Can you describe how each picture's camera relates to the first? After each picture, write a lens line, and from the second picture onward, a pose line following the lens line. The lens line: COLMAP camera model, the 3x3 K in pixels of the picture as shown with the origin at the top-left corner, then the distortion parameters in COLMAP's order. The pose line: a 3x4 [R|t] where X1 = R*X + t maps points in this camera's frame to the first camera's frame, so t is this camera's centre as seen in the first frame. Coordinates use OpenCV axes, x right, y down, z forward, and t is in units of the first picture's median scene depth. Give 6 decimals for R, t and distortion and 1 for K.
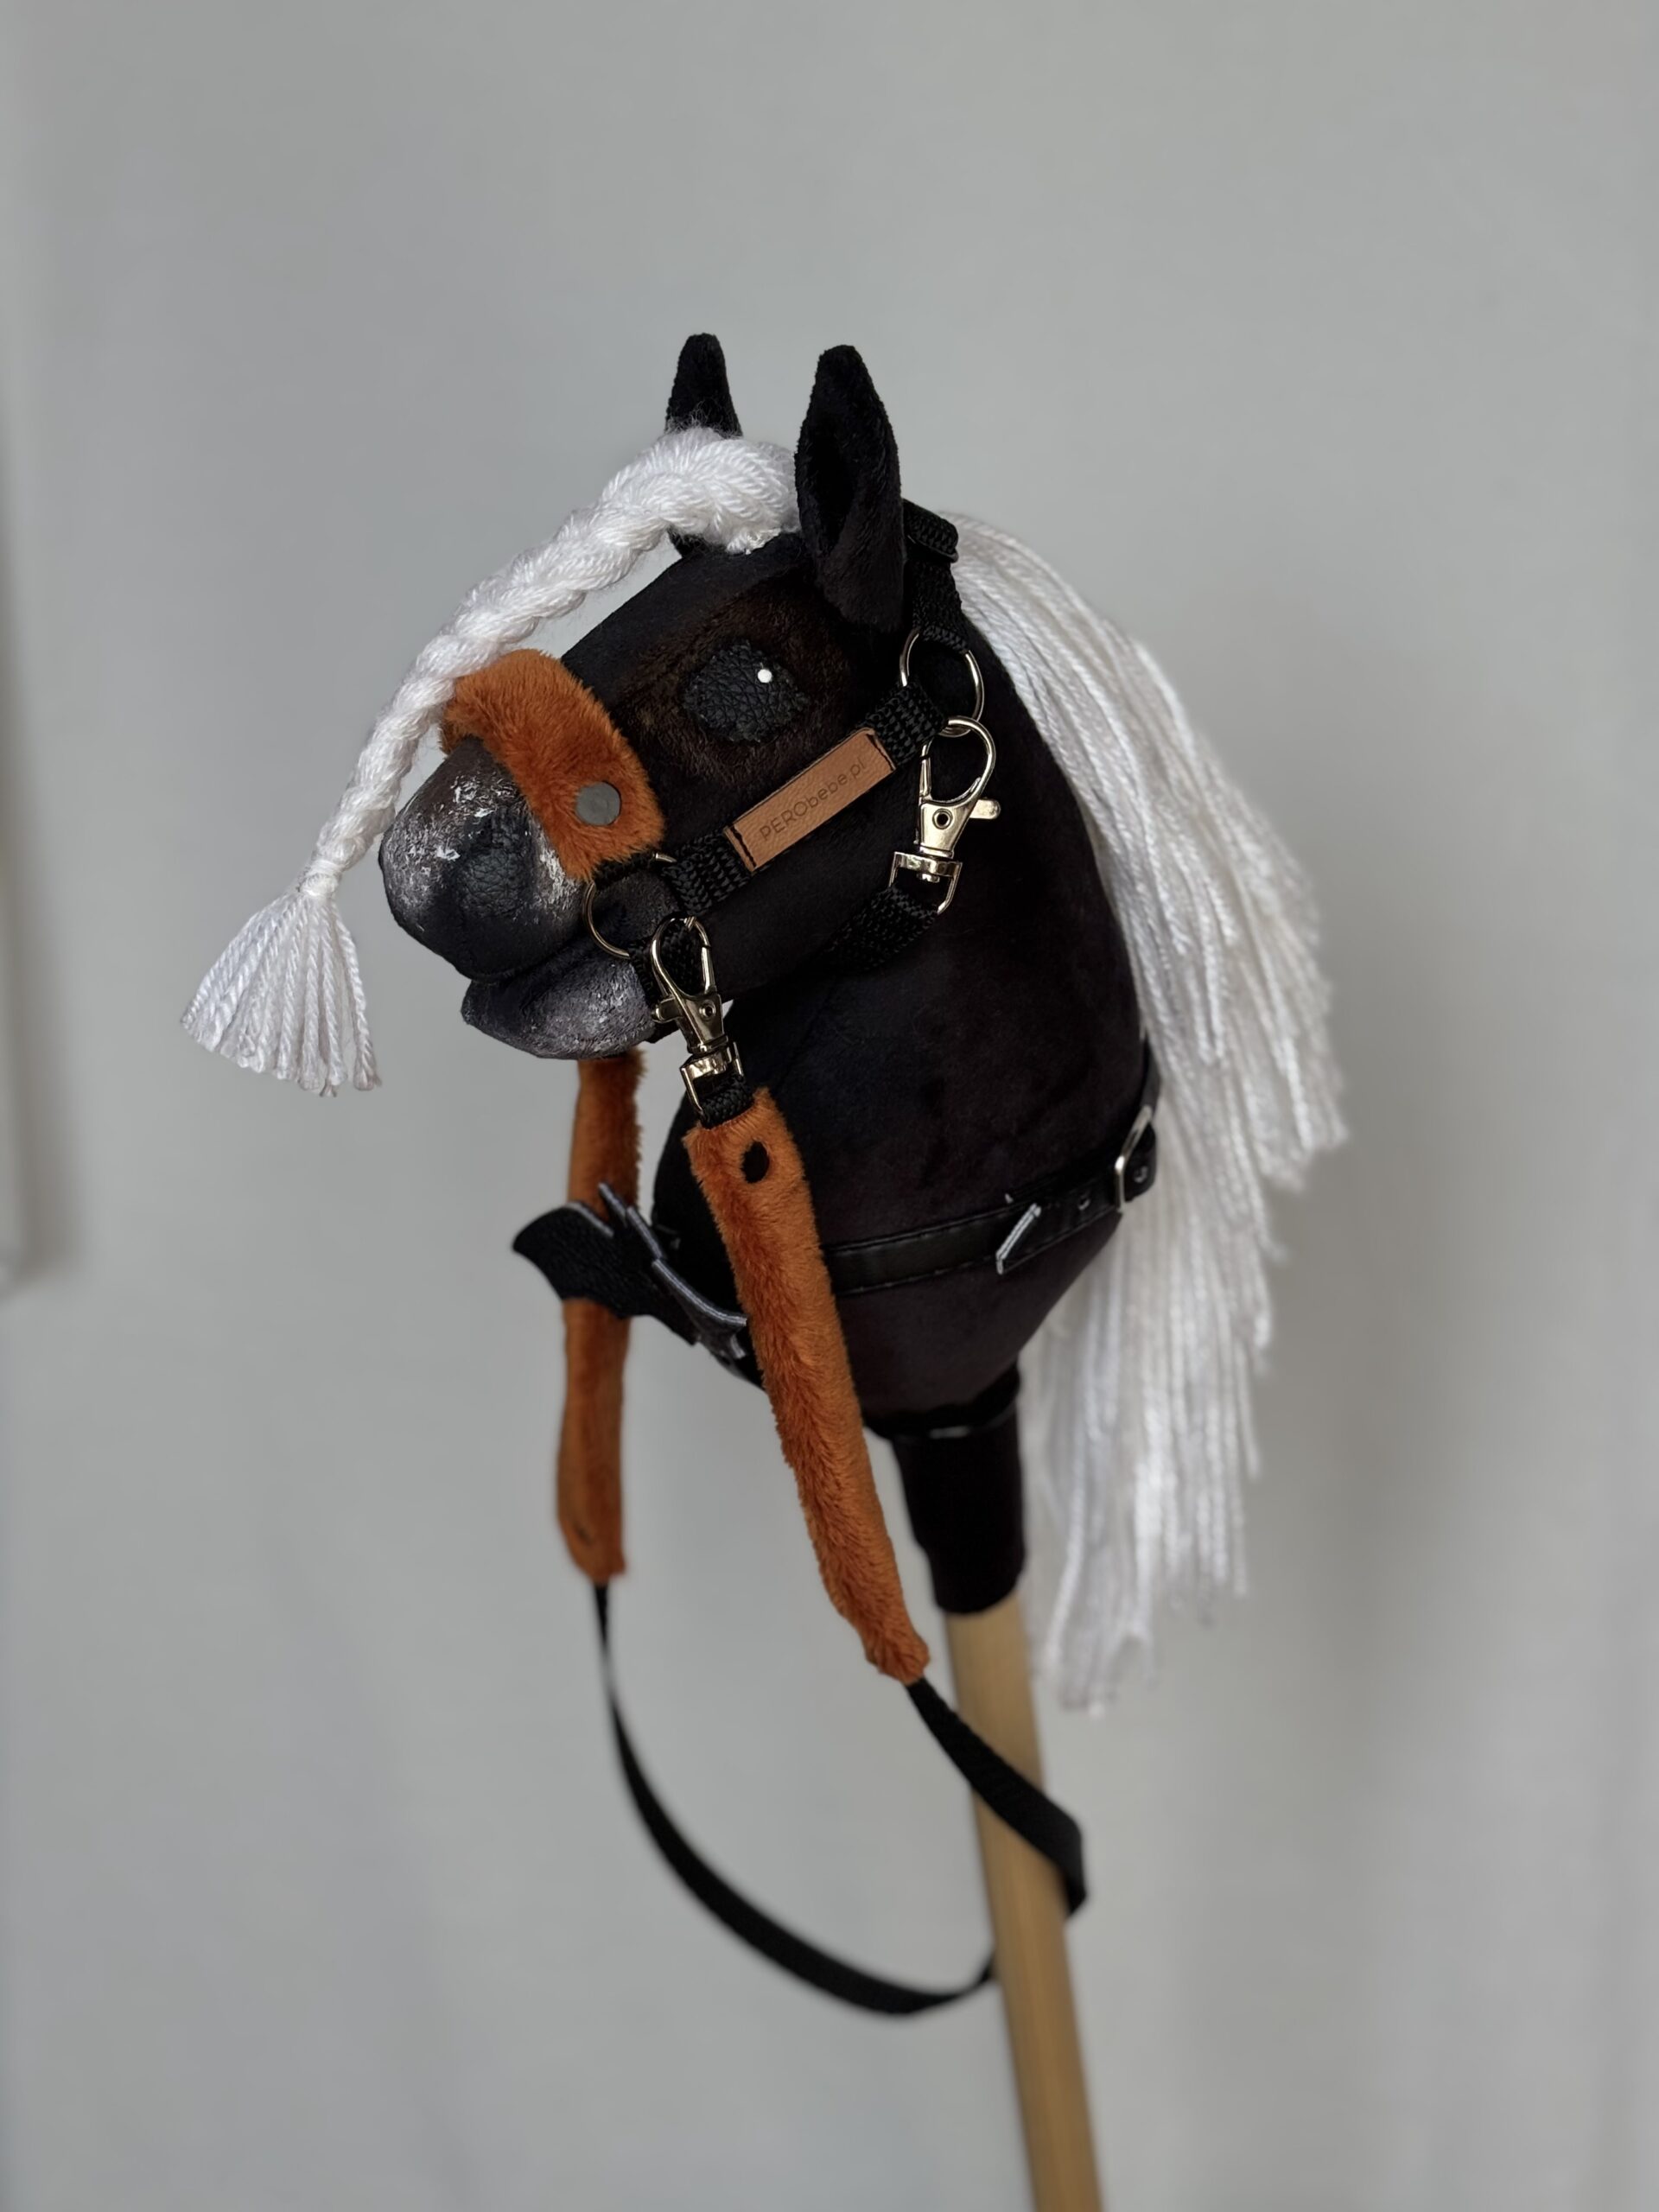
lens RADIAL K [[3389.1, 0, 829.5], [0, 3389.1, 1106.0], [0, 0, 1]] dist [0.163565, 0.054846]
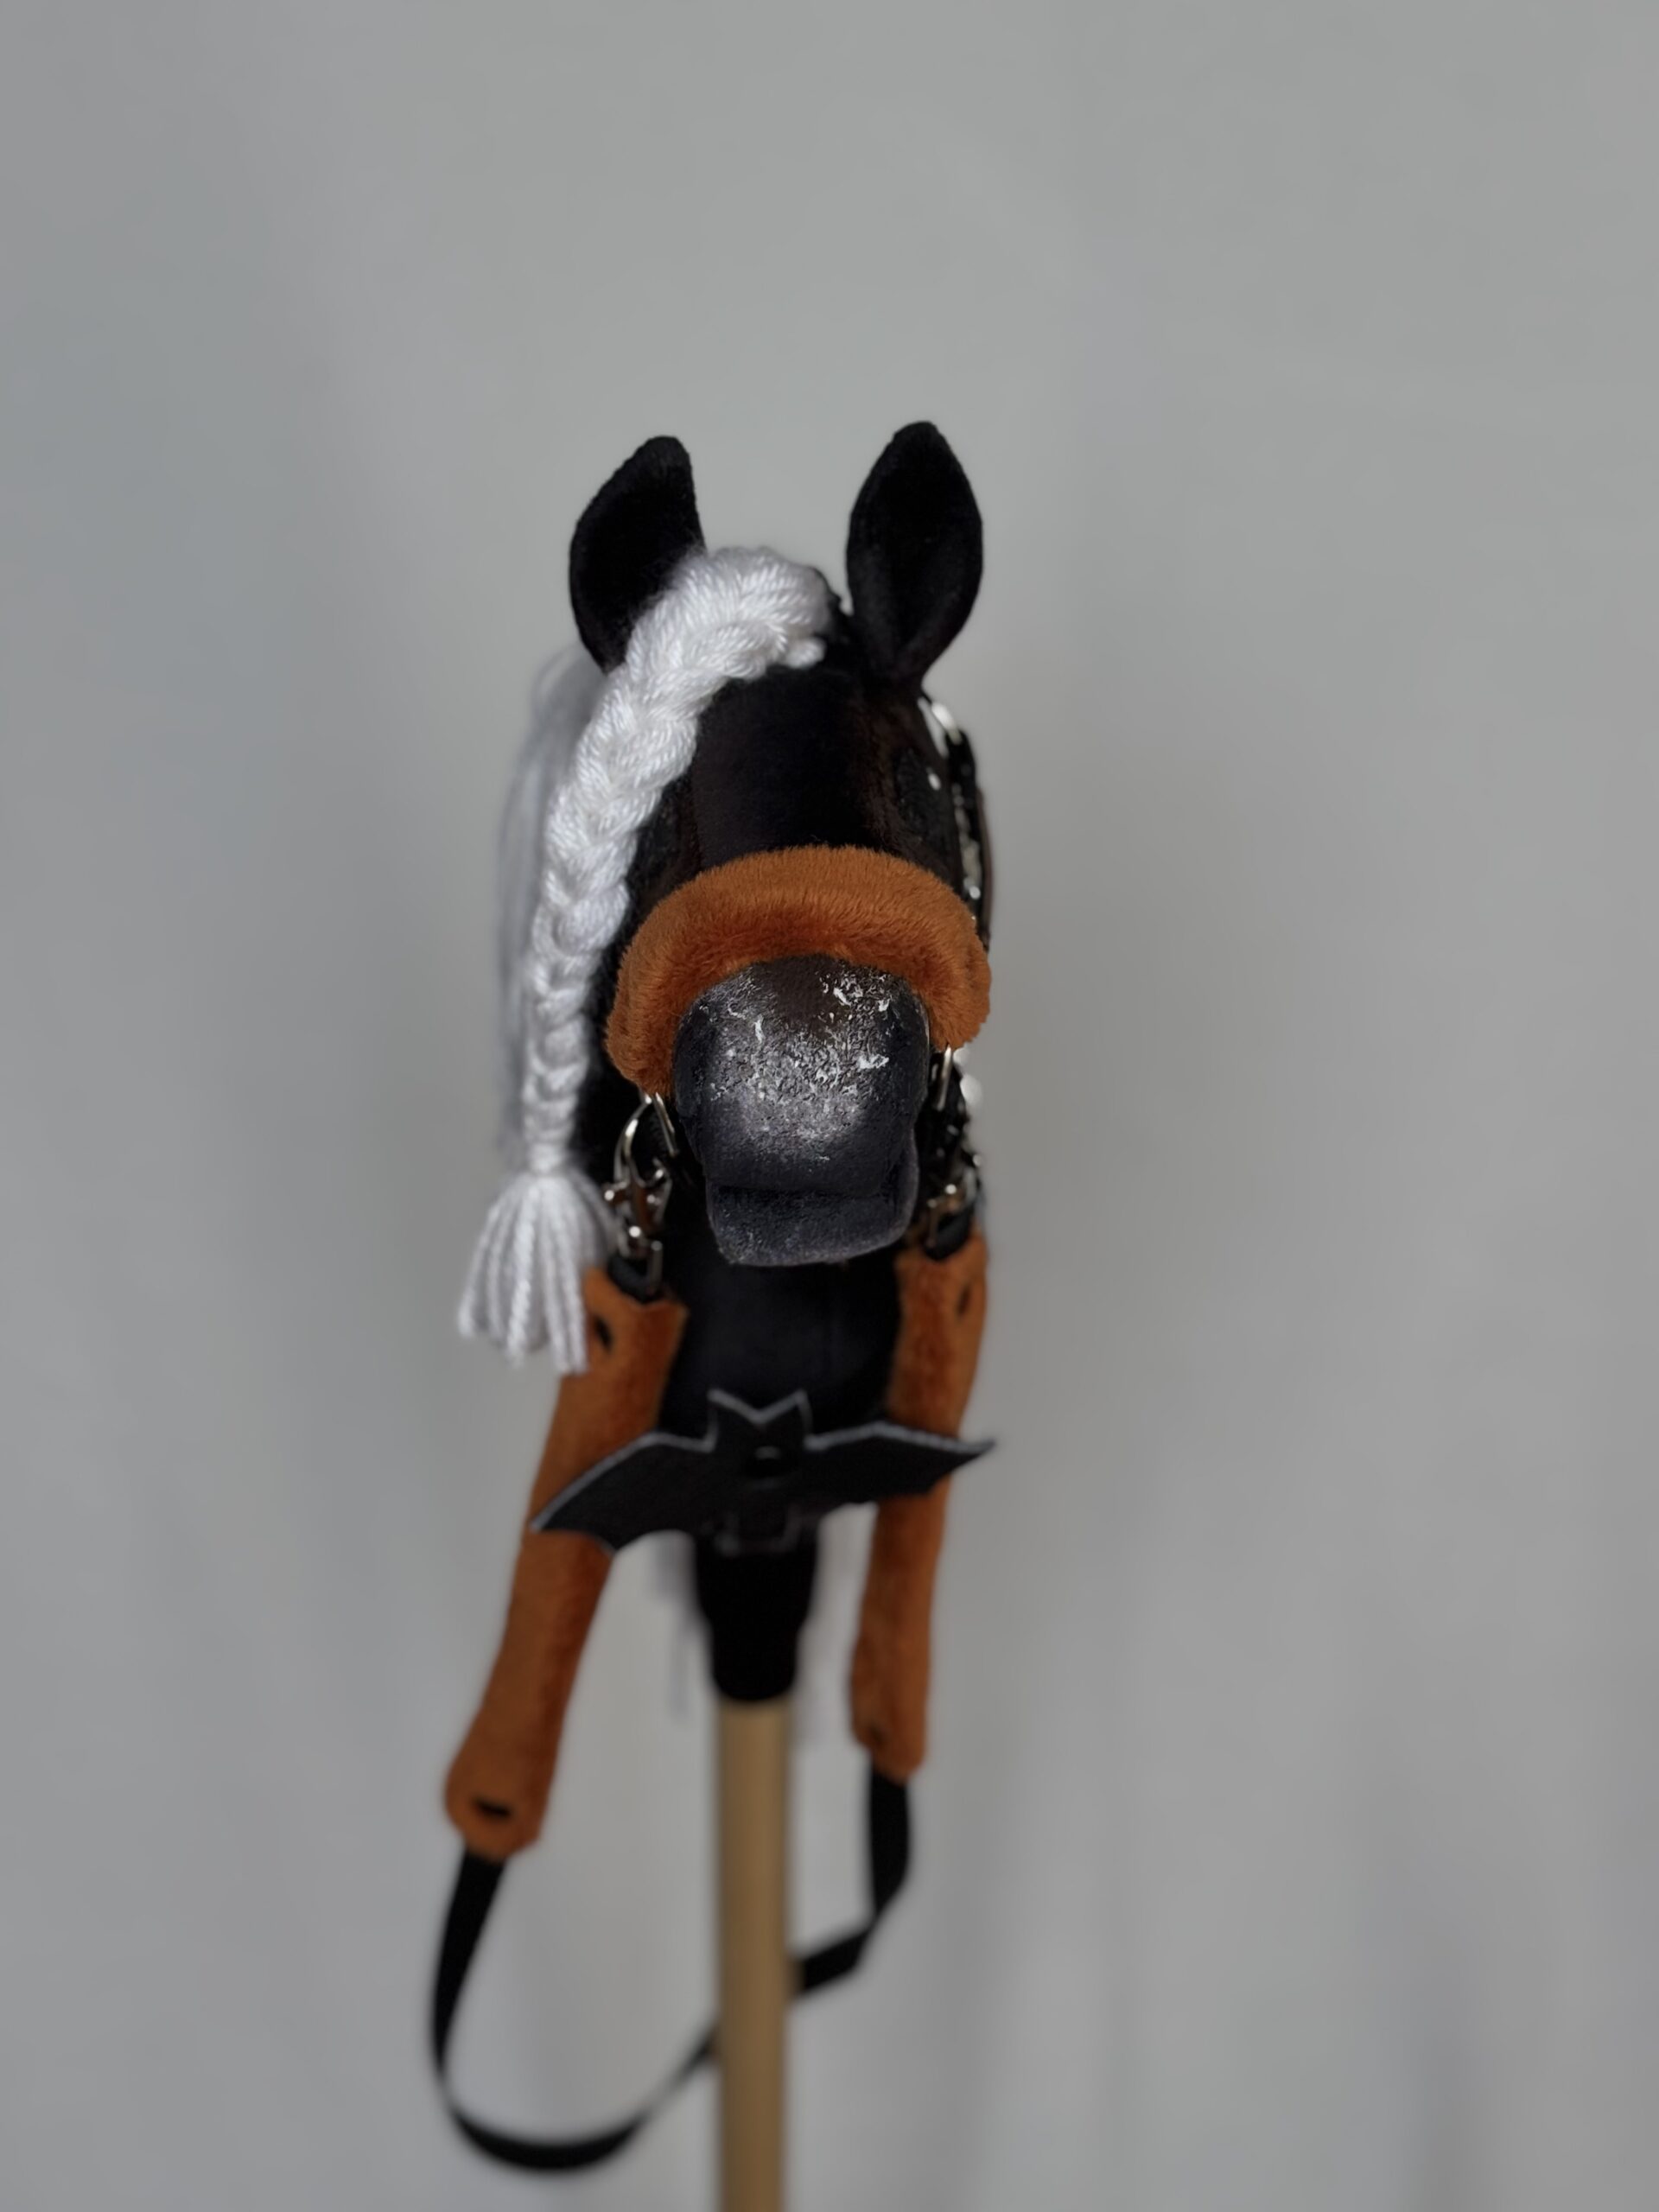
lens RADIAL K [[3389.1, 0, 829.5], [0, 3389.1, 1106.0], [0, 0, 1]] dist [0.163565, 0.054846]
pose [[0.466476, -0.321395, 0.824079, -0.822181], [0.277690, 0.937762, 0.208544, -0.243141], [-0.839815, 0.131558, 0.526691, 0.538345]]
